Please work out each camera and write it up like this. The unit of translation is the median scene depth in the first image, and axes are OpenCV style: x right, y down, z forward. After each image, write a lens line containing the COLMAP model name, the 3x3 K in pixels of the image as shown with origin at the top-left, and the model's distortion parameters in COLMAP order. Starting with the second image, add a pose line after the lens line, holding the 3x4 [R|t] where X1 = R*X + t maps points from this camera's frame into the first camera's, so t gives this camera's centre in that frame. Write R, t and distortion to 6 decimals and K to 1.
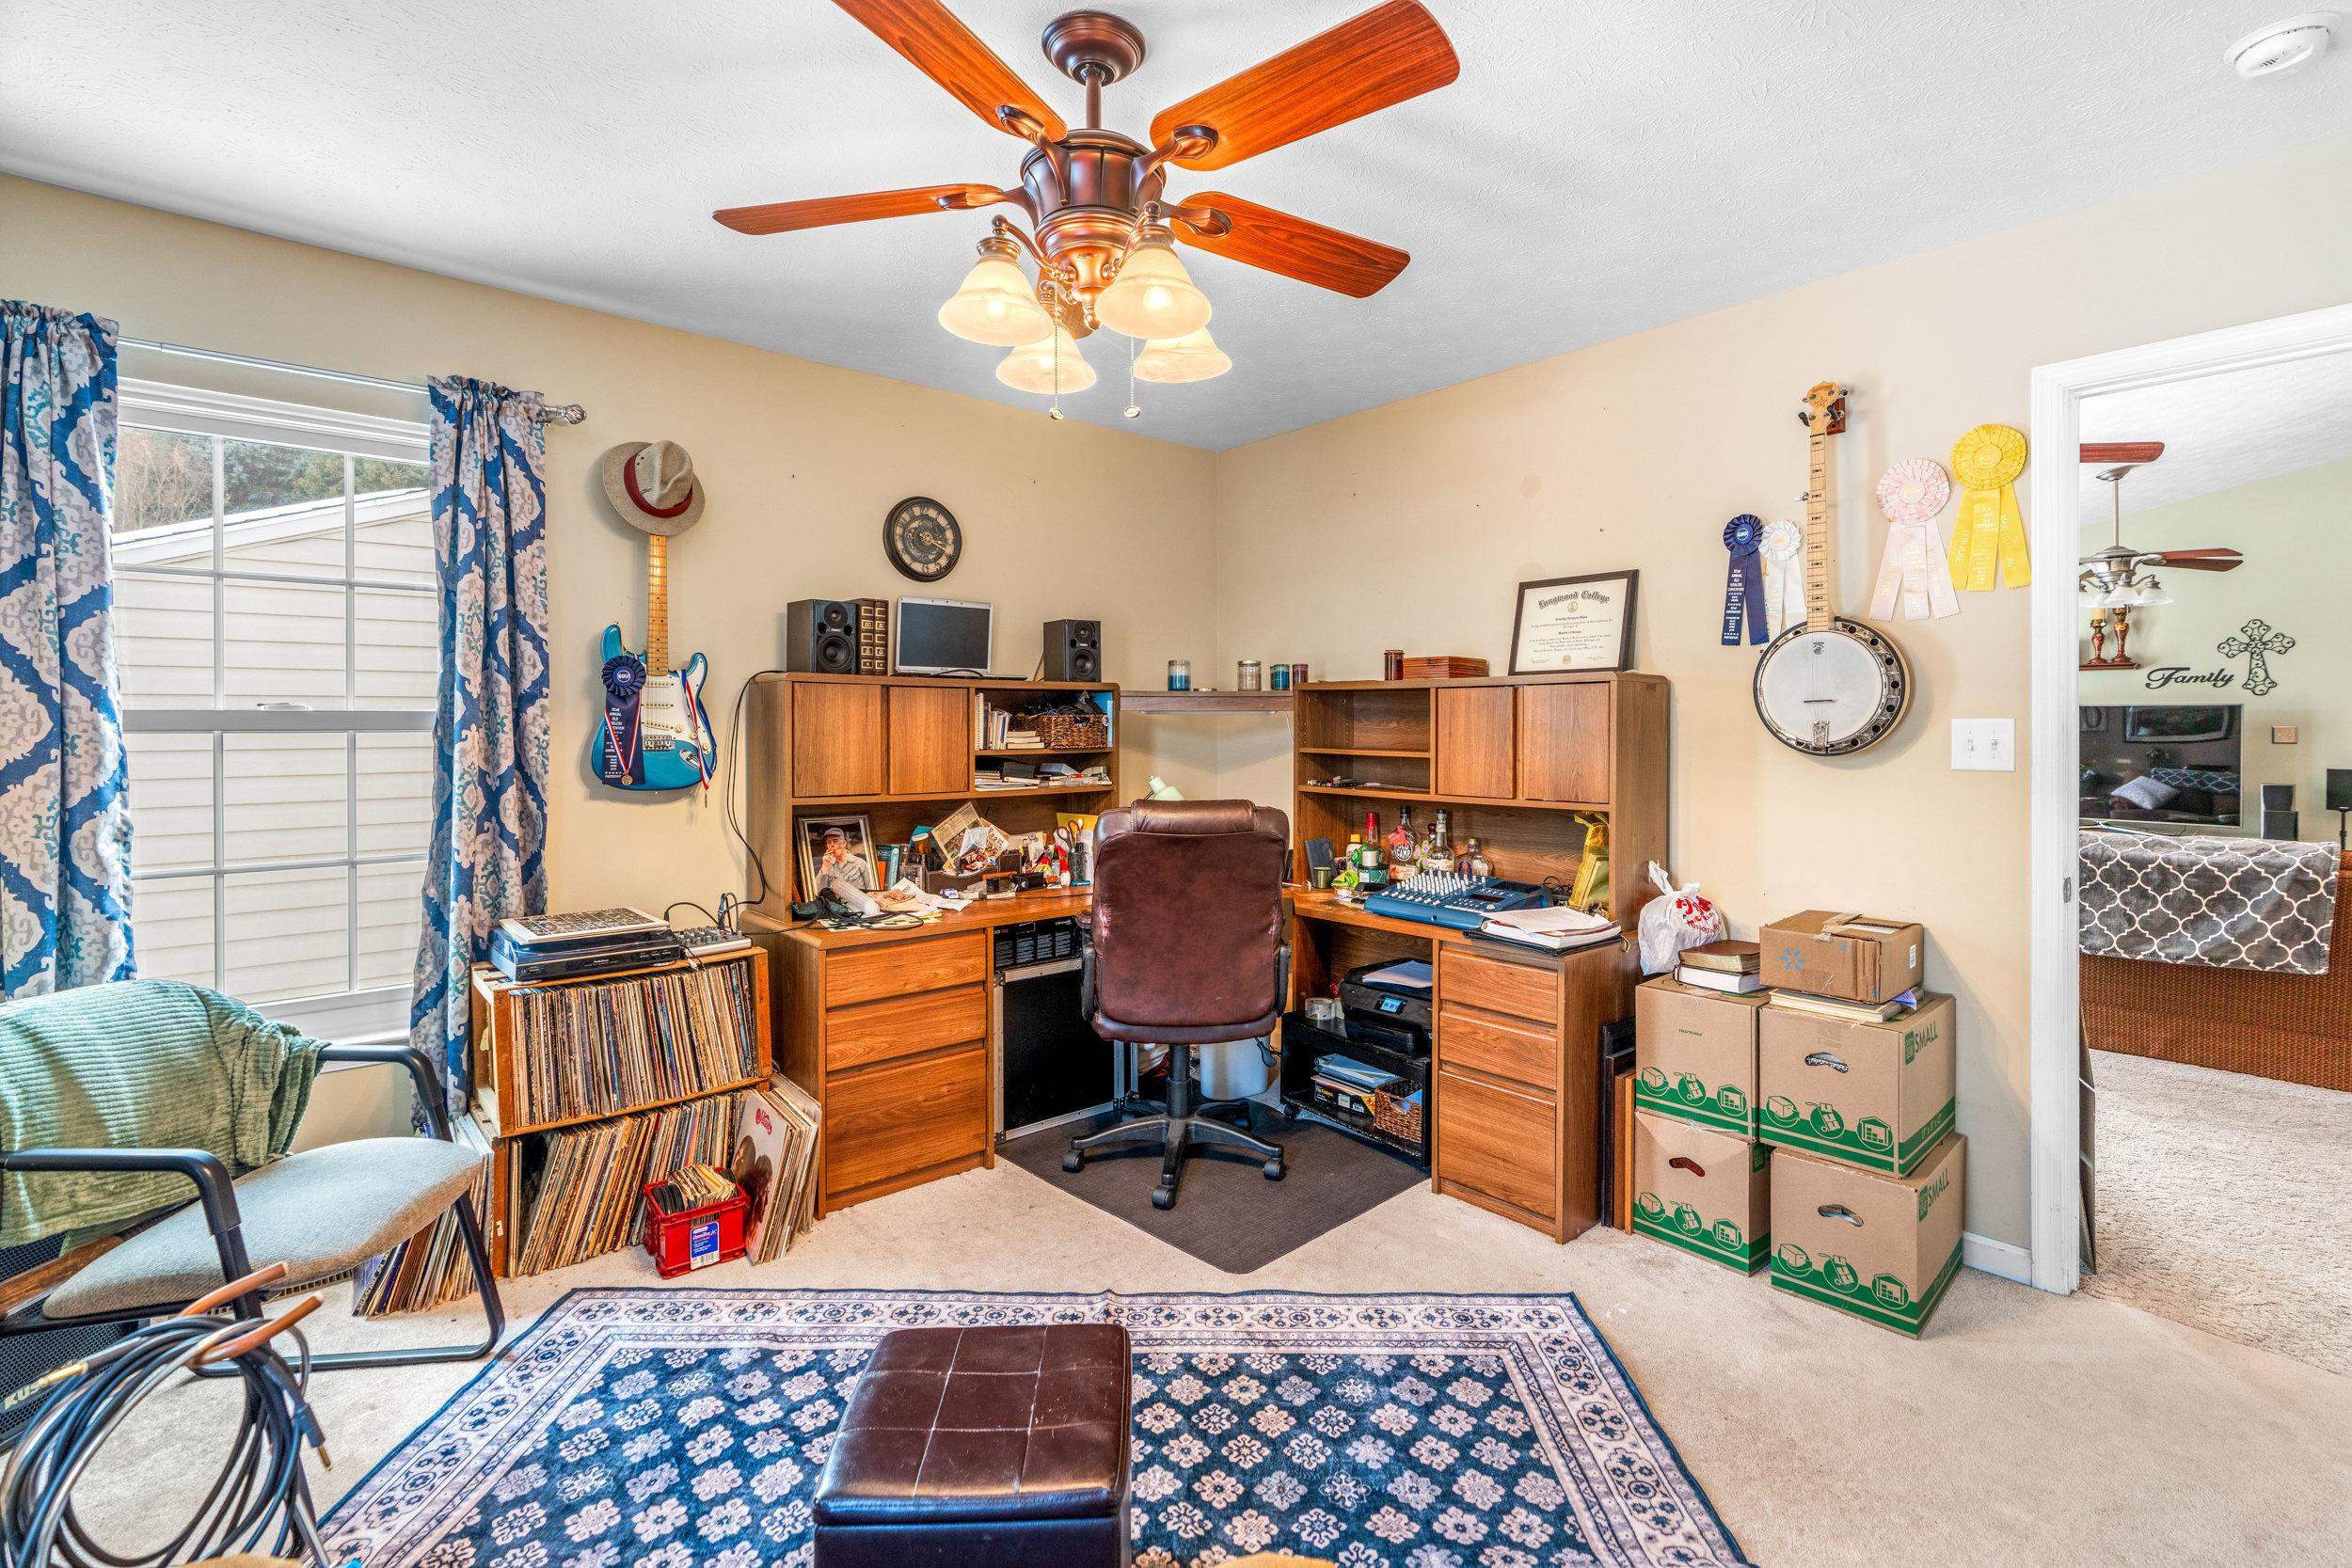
lens RADIAL K [[1069.6, 0, 1207.8], [0, 1069.6, 723.4], [0, 0, 1]] dist [-0.003617, 0.002082]
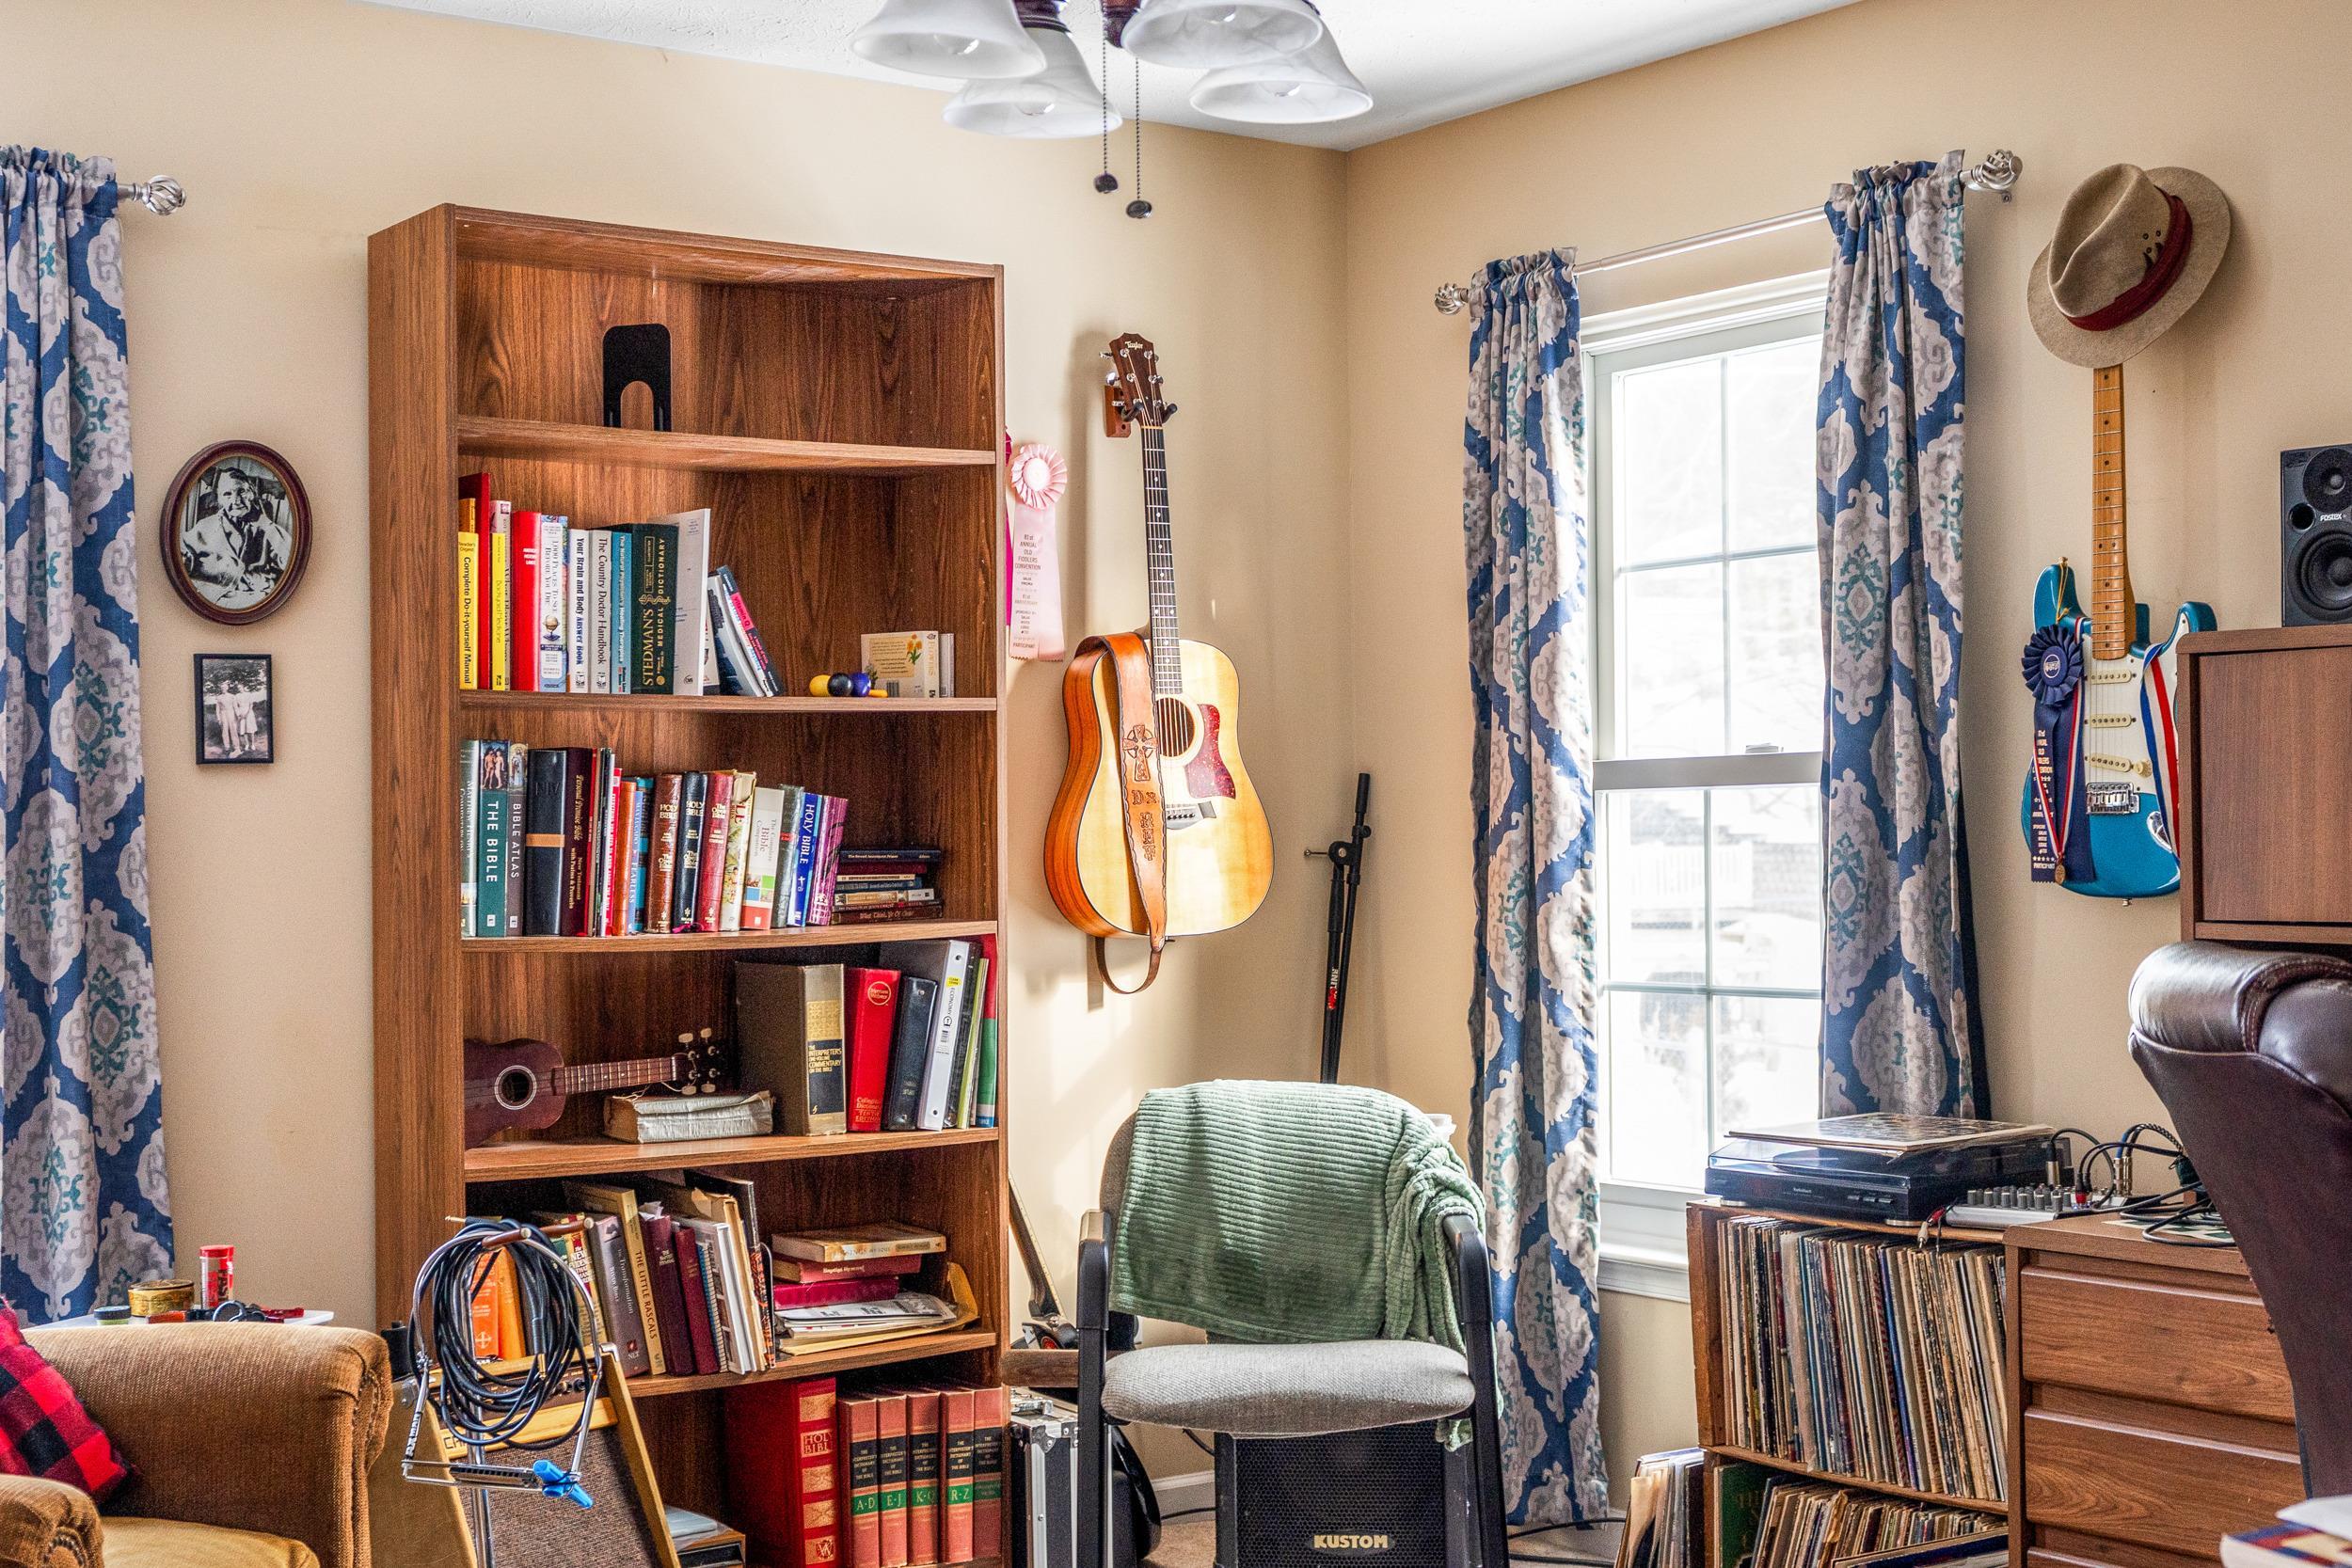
lens RADIAL K [[3131.8, 0, 1175.4], [0, 3131.8, 789.9], [0, 0, 1]] dist [0.028751, 0.000000]
pose [[-0.107333, -0.013576, -0.994130, 1.216788], [0.017928, 0.999718, -0.015588, 0.037717], [0.994061, -0.019496, -0.107060, 0.953553]]
